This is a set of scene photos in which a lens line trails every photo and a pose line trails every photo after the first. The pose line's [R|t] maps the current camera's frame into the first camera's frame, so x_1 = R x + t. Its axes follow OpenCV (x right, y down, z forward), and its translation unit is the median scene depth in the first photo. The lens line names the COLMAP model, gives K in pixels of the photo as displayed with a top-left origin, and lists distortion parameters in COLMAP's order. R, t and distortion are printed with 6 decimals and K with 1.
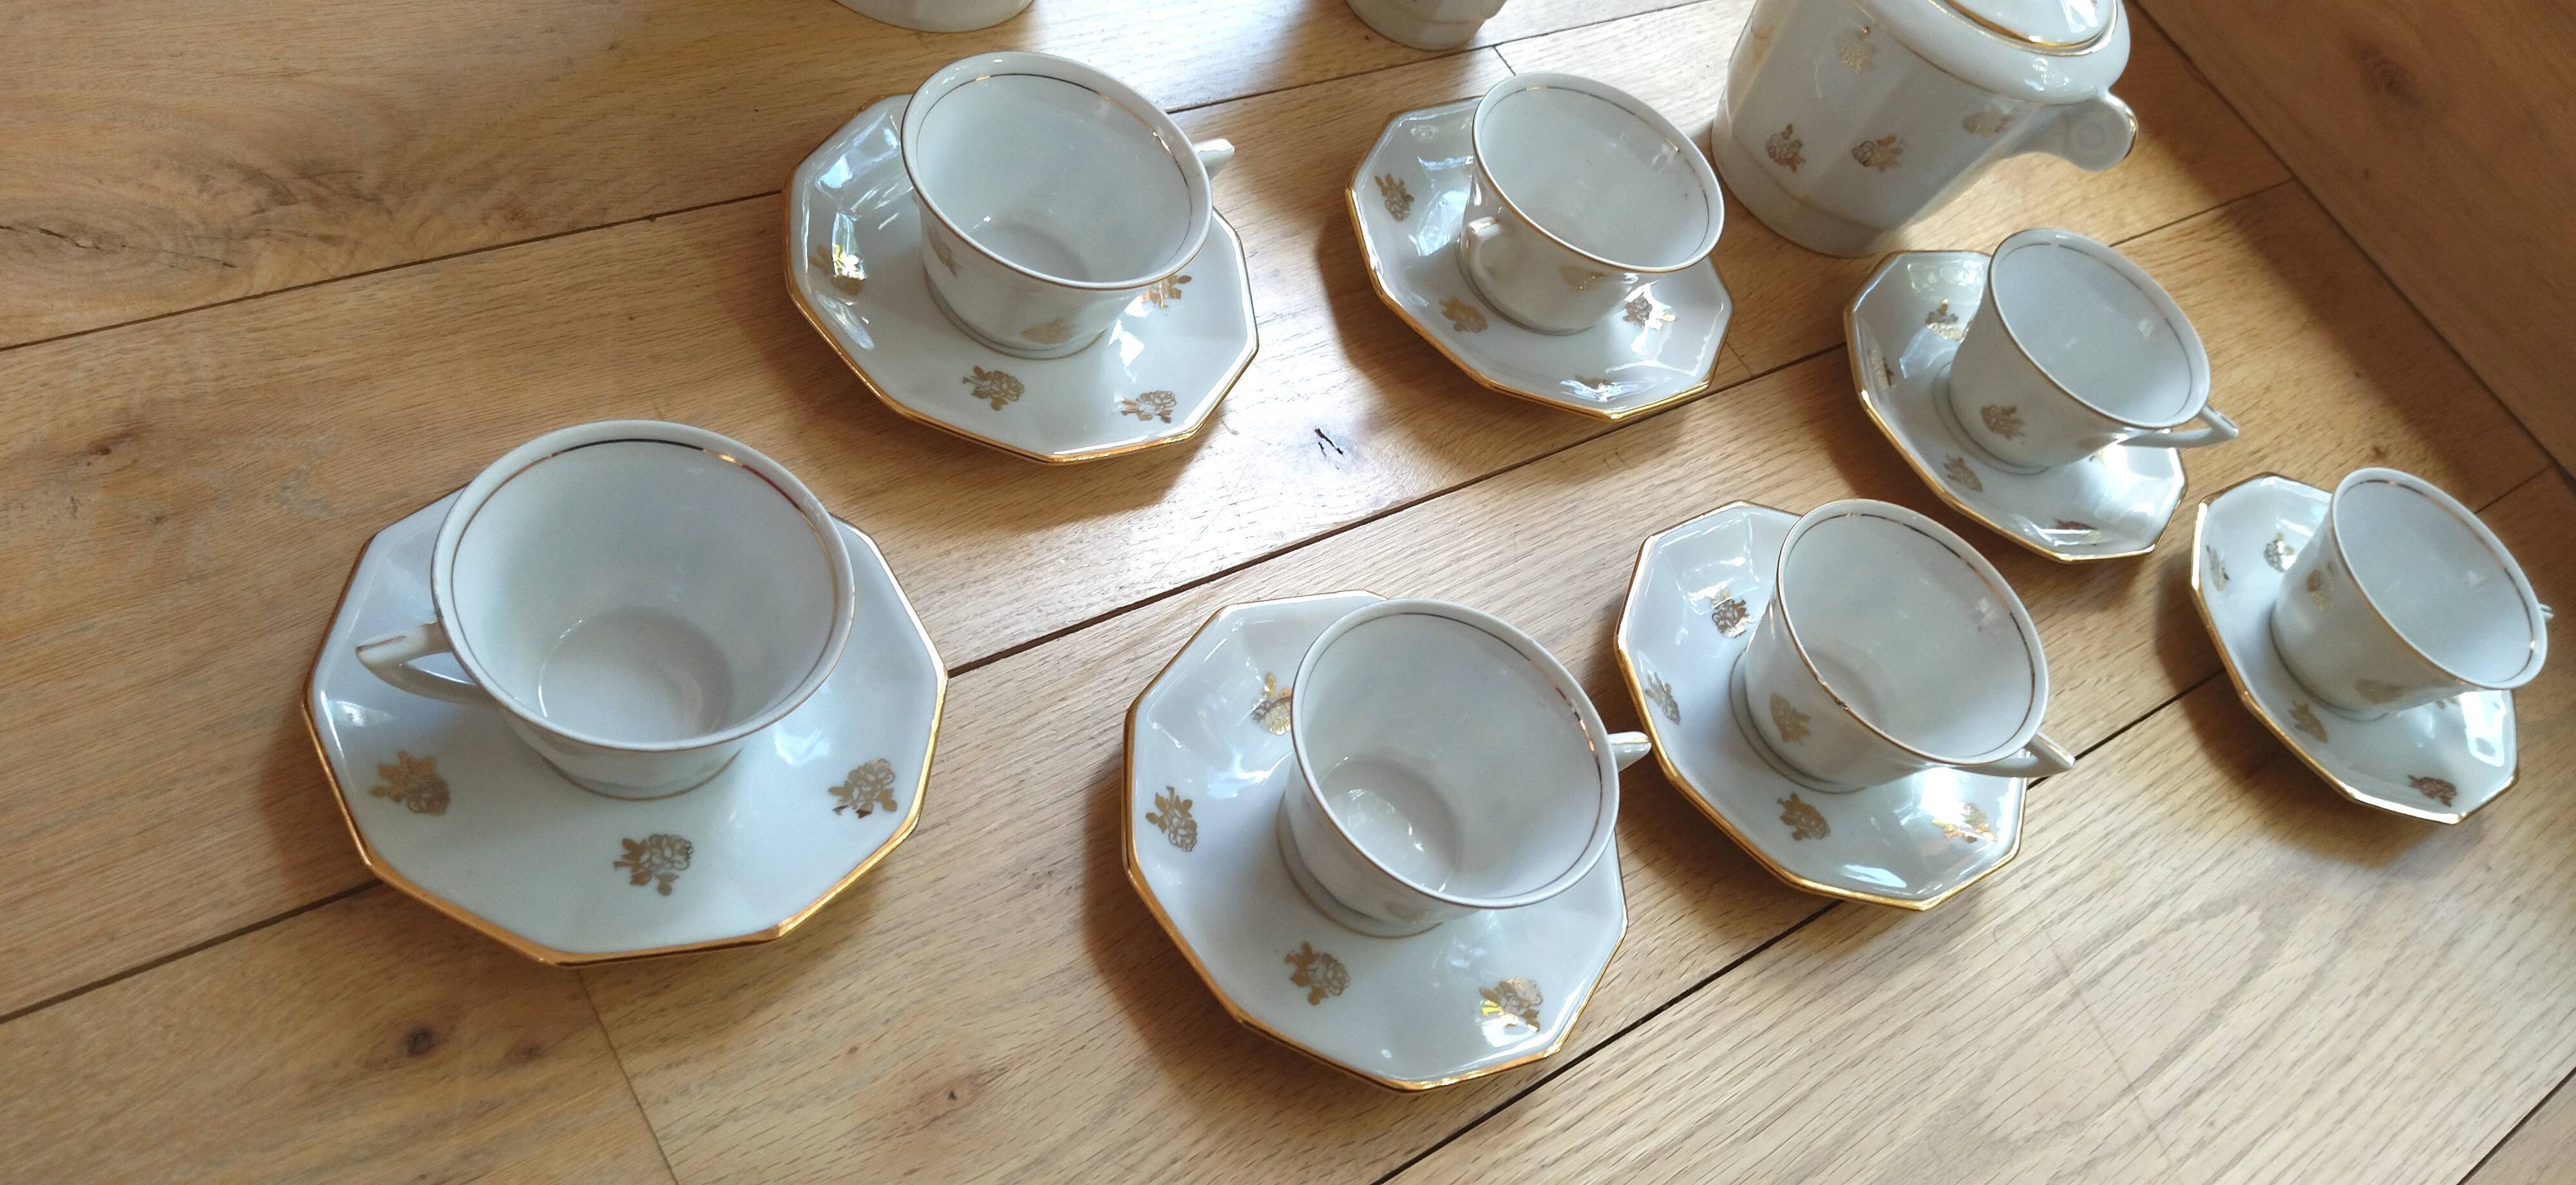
lens RADIAL K [[1968.3, 0, 1292.5], [0, 1968.3, 603.3], [0, 0, 1]] dist [0.088755, -0.166013]
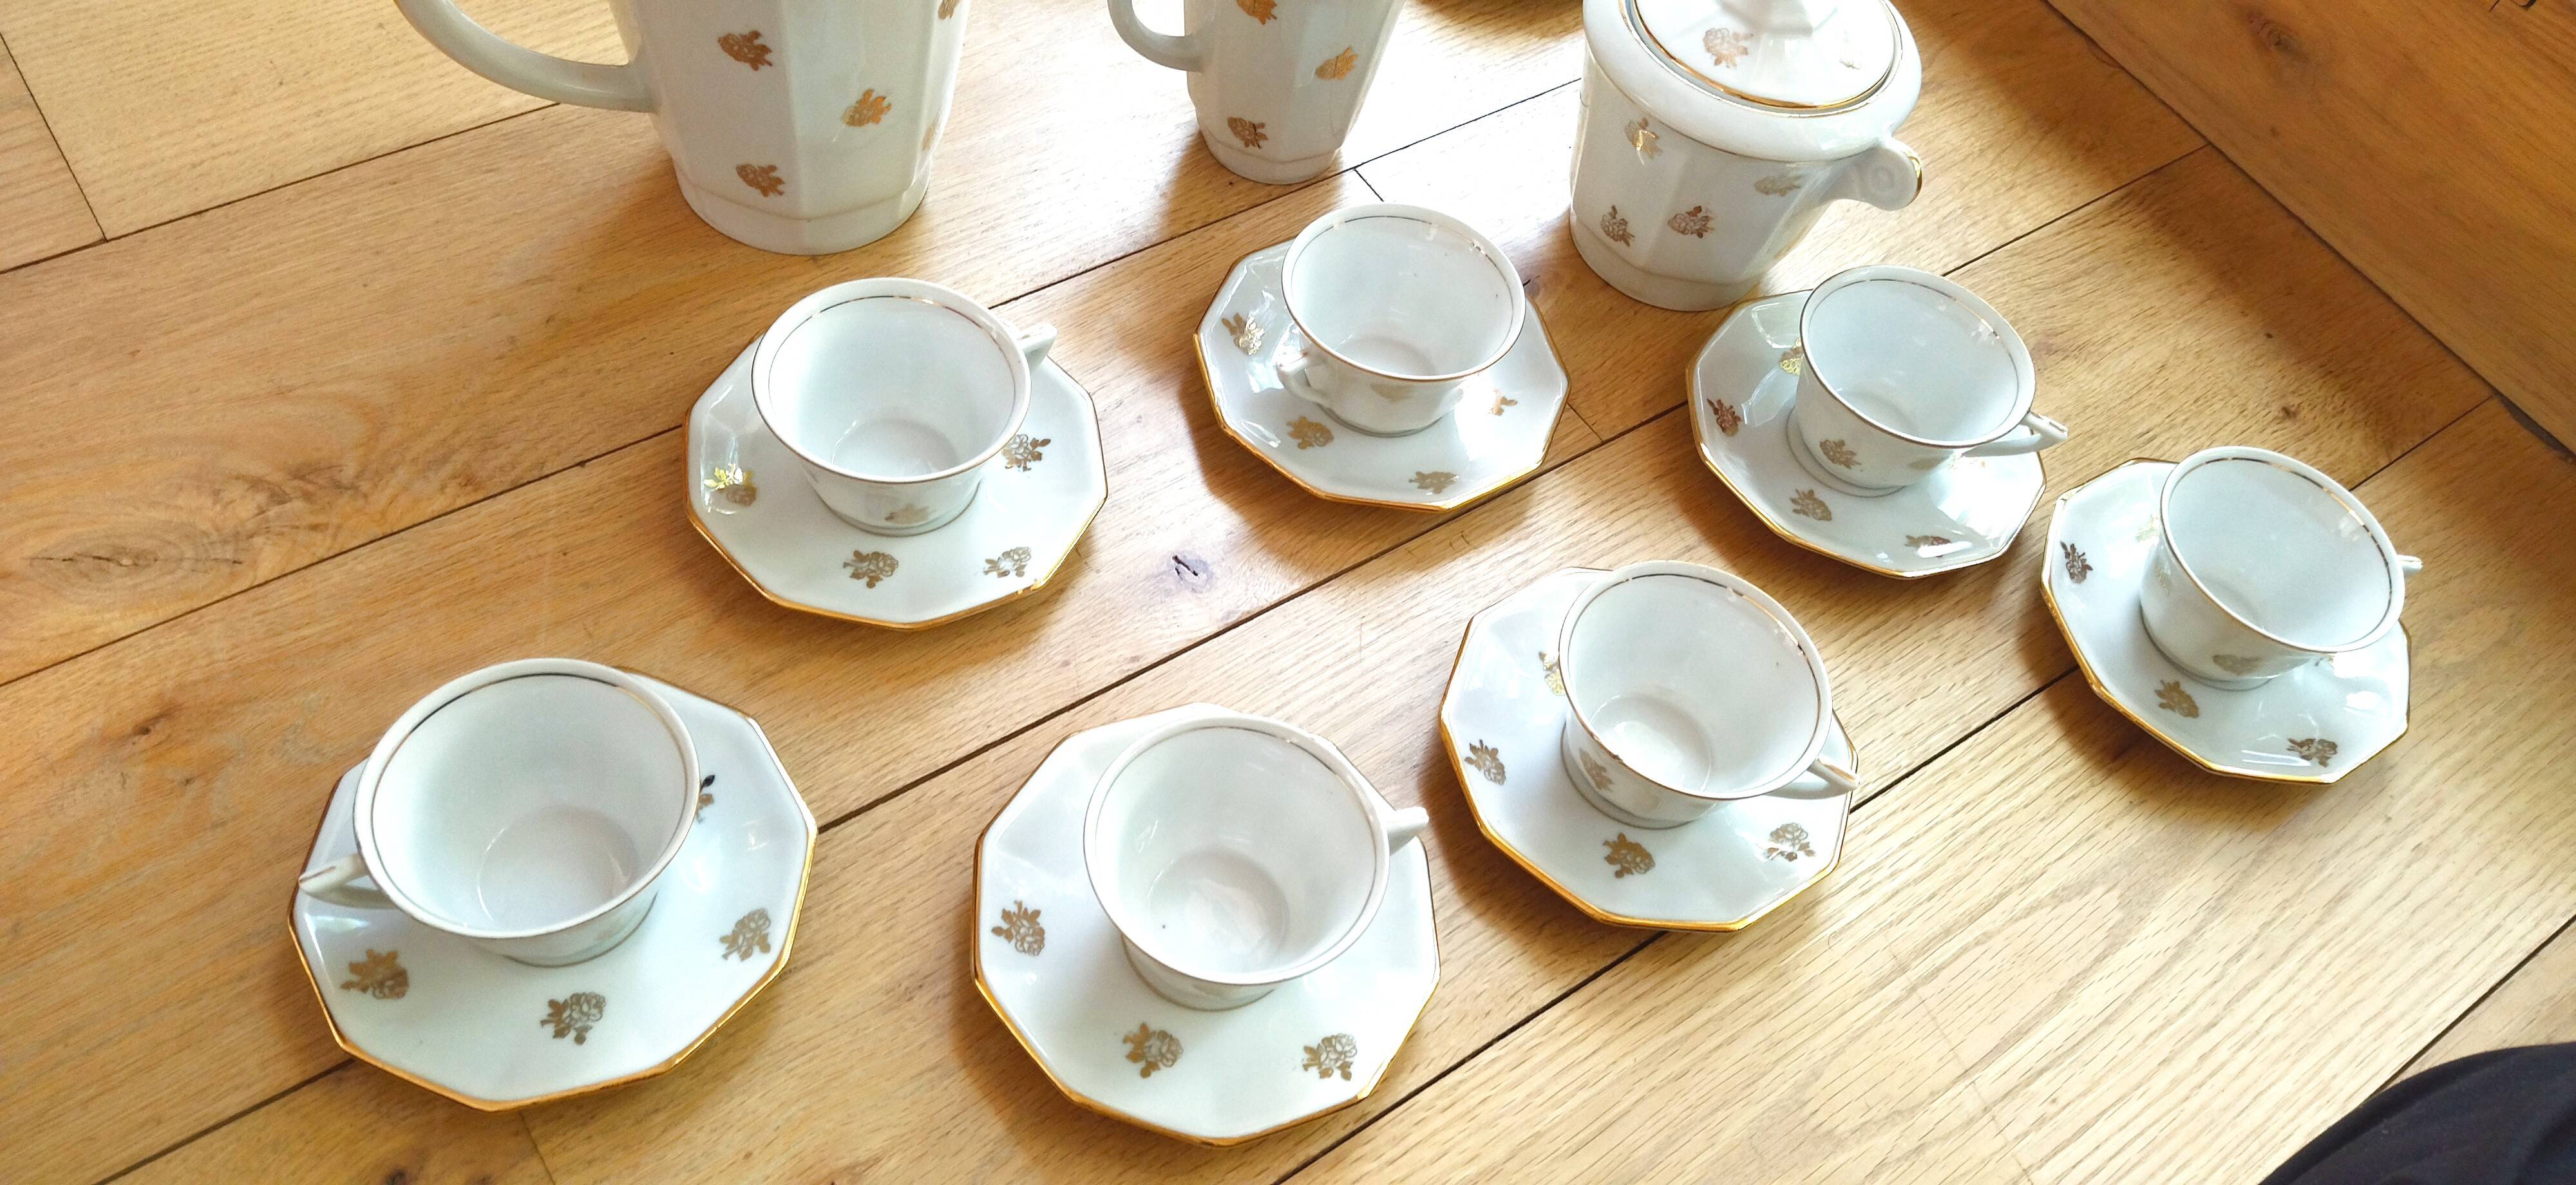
lens RADIAL K [[1968.3, 0, 1290.6], [0, 1968.3, 609.4], [0, 0, 1]] dist [0.088755, -0.166013]
pose [[0.980964, -0.126183, -0.147607, 0.251114], [0.125603, 0.991992, -0.013277, -0.036423], [0.148100, -0.005516, 0.988957, -0.113734]]
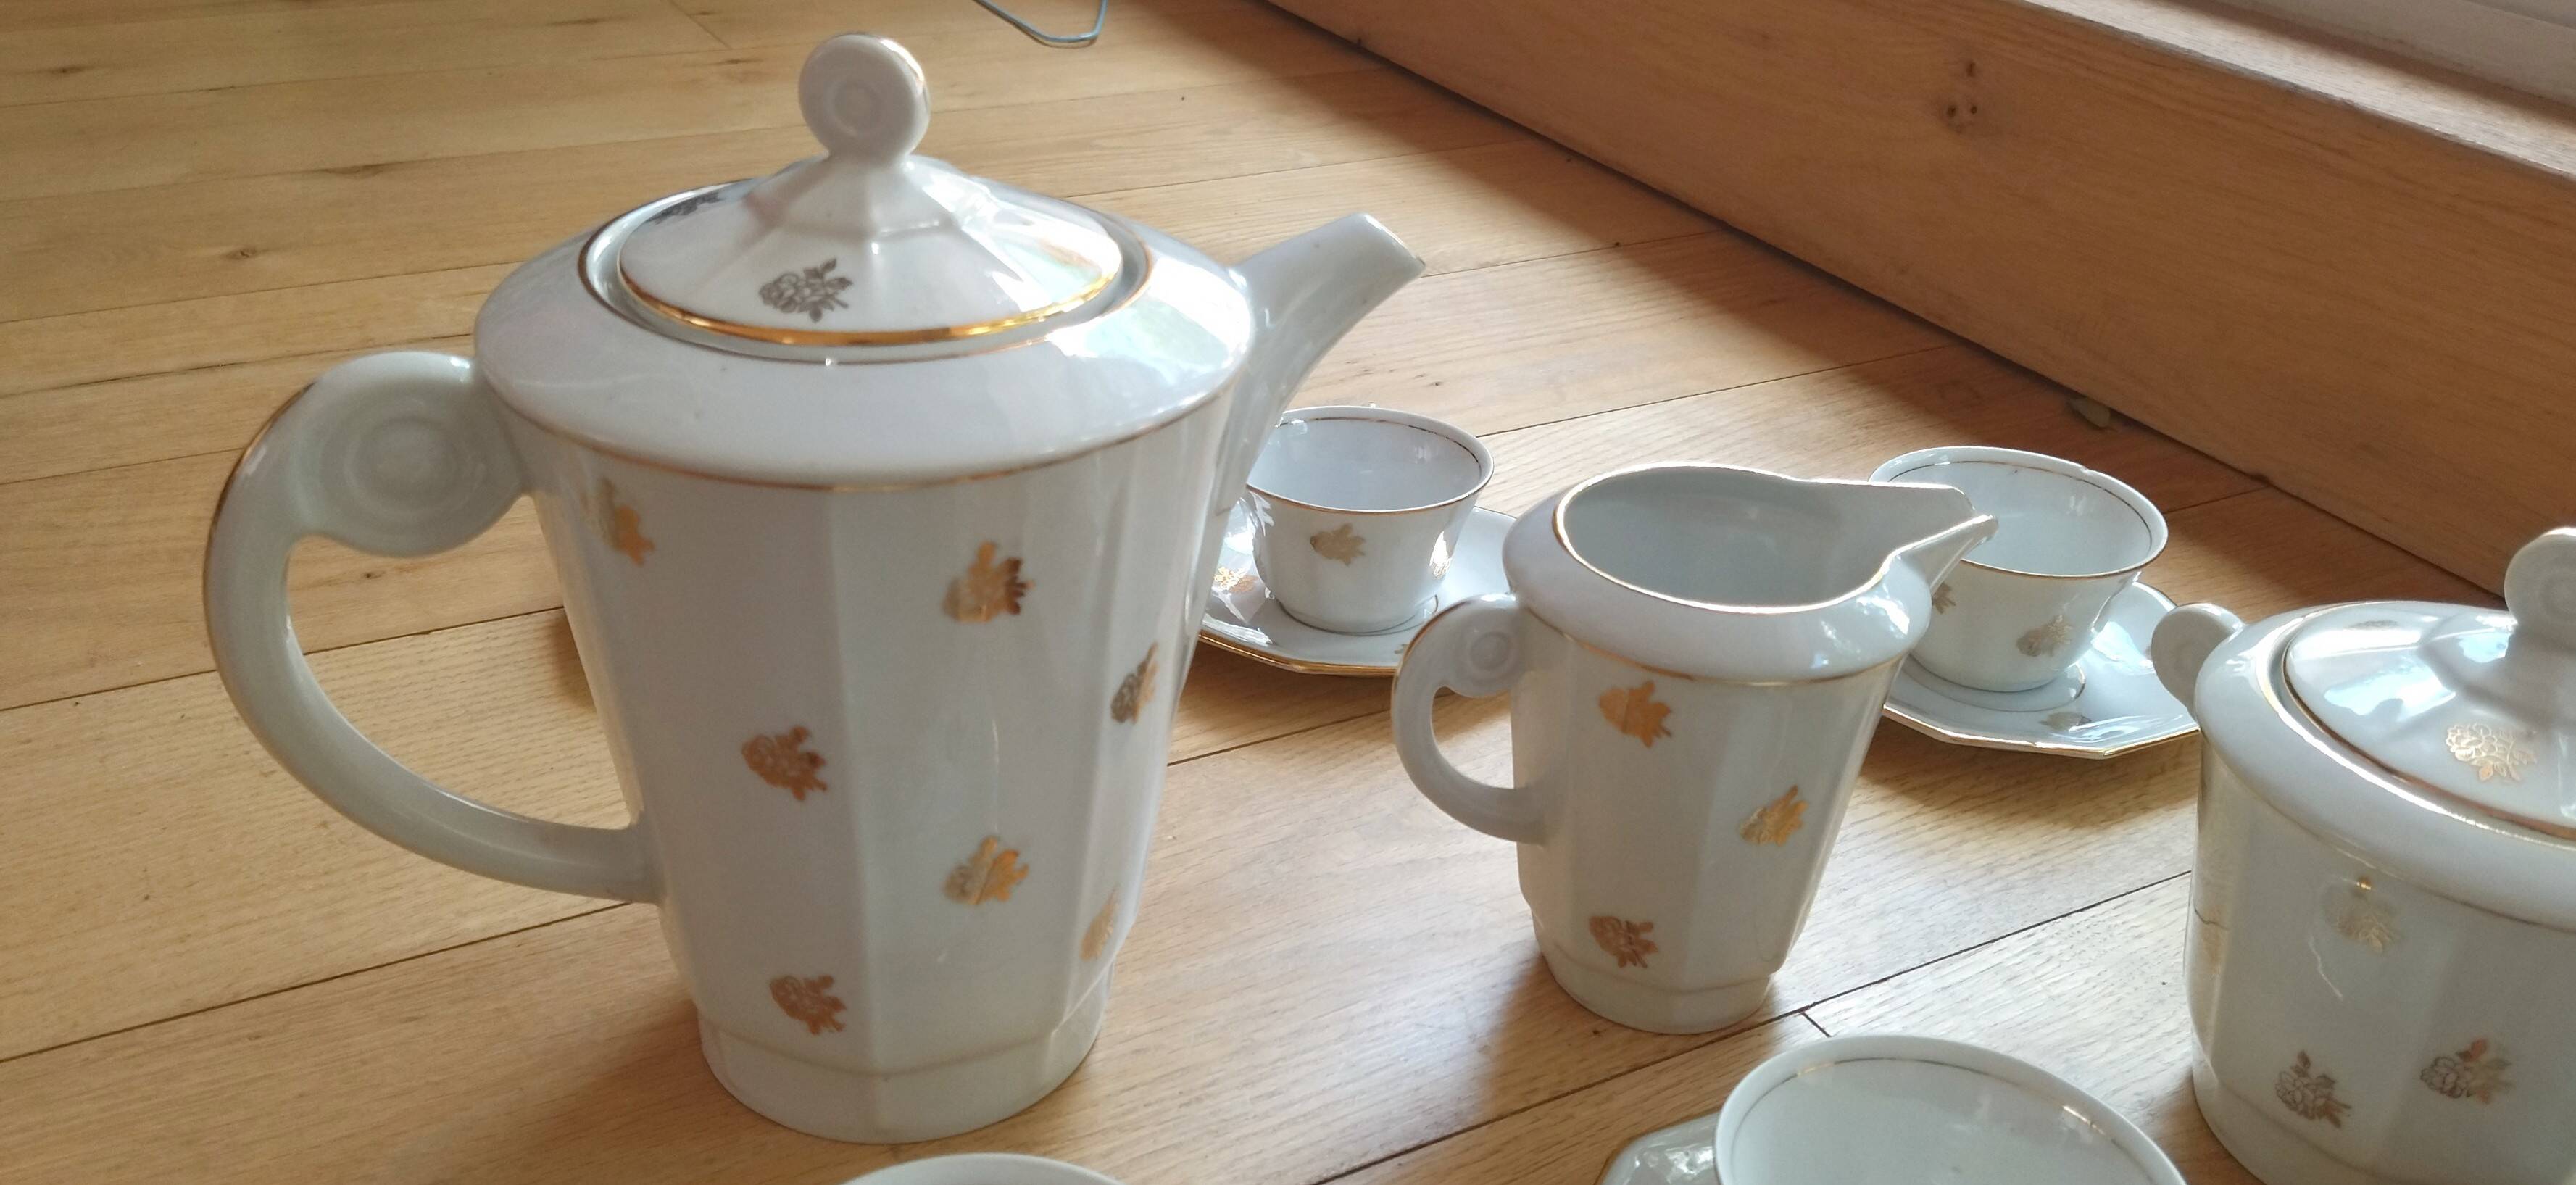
lens RADIAL K [[2208.8, 0, 1285.1], [0, 2208.8, 584.0], [0, 0, 1]] dist [0.093013, -0.169559]
pose [[0.954741, -0.220139, -0.200022, 0.148325], [0.096914, 0.866018, -0.490530, -0.073482], [0.281208, 0.448944, 0.848158, 0.330425]]
